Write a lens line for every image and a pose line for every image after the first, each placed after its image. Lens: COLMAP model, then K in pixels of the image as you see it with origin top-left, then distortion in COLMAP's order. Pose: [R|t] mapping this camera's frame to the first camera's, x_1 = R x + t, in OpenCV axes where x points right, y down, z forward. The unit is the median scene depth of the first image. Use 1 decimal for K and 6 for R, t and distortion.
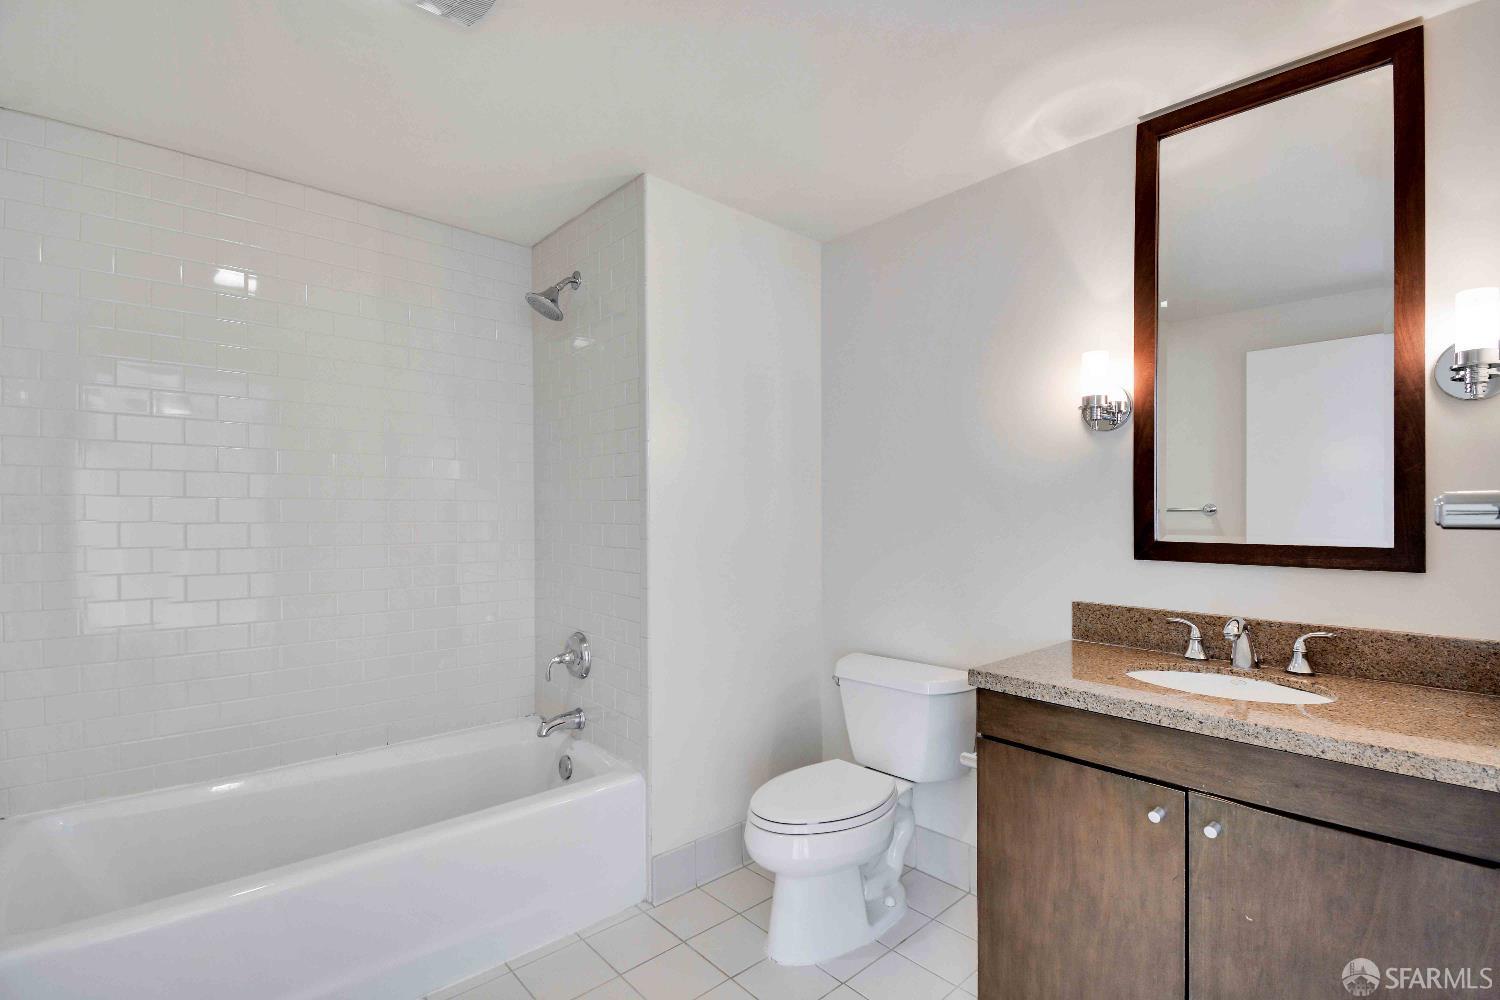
lens RADIAL K [[687.0, 0, 738.6], [0, 687.0, 511.2], [0, 0, 1]] dist [0.006164, -0.013948]
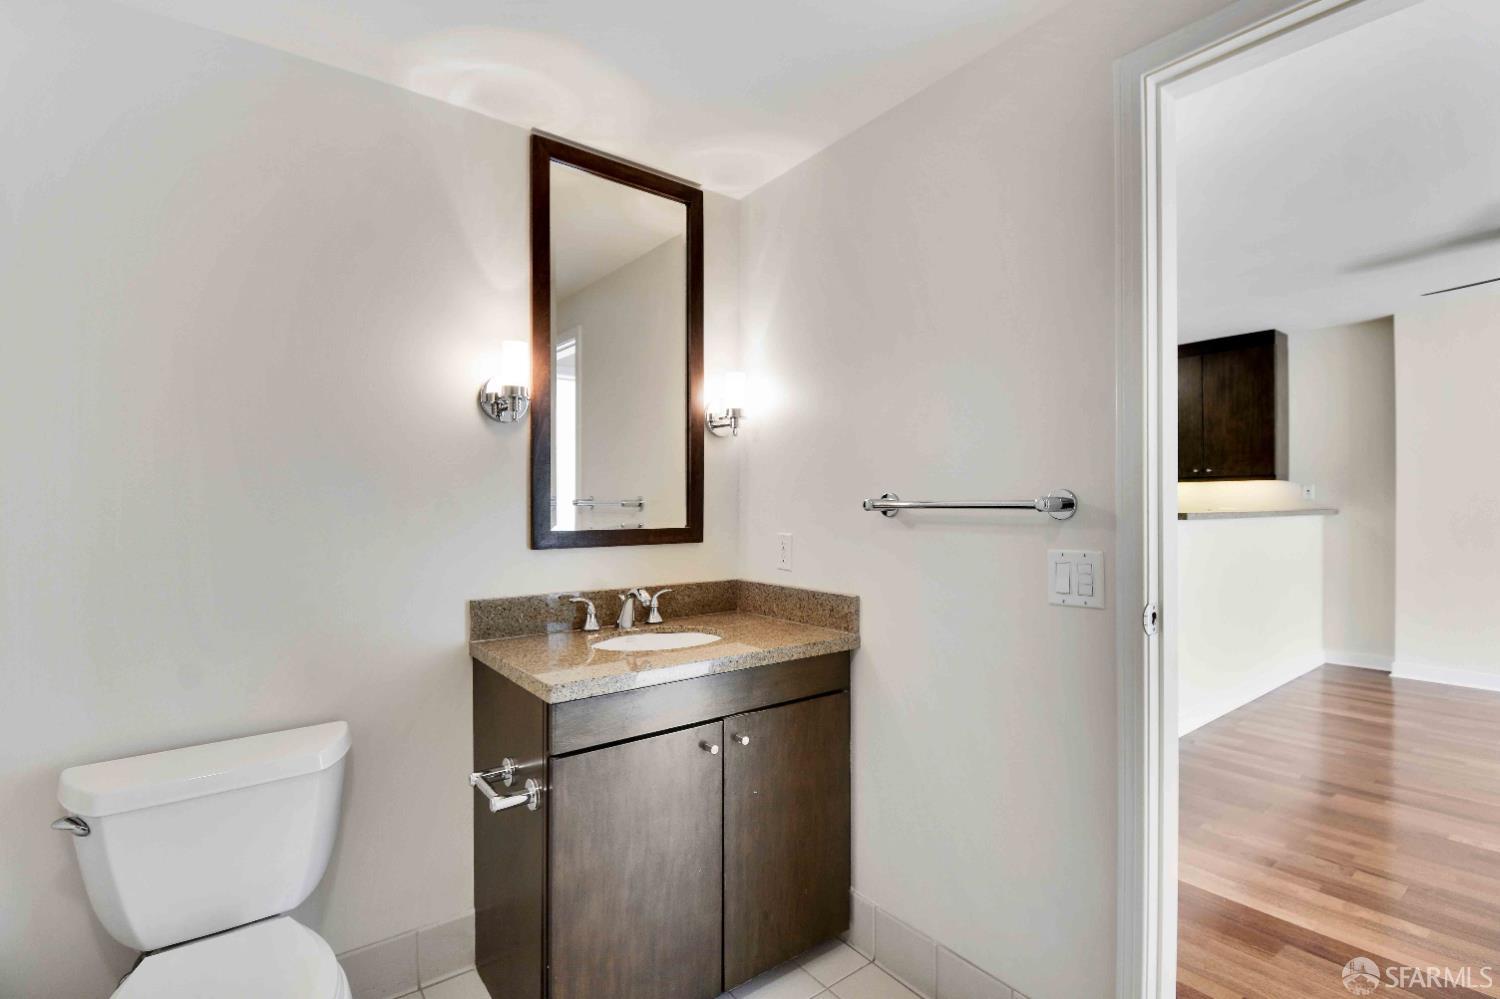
lens RADIAL K [[687.0, 0, 786.7], [0, 687.0, 500.1], [0, 0, 1]] dist [0.006164, -0.013948]
pose [[0.063378, 0.001670, 0.997988, -0.503870], [0.001746, 0.999997, -0.001785, -0.003316], [-0.997988, 0.001856, 0.063375, 0.631242]]
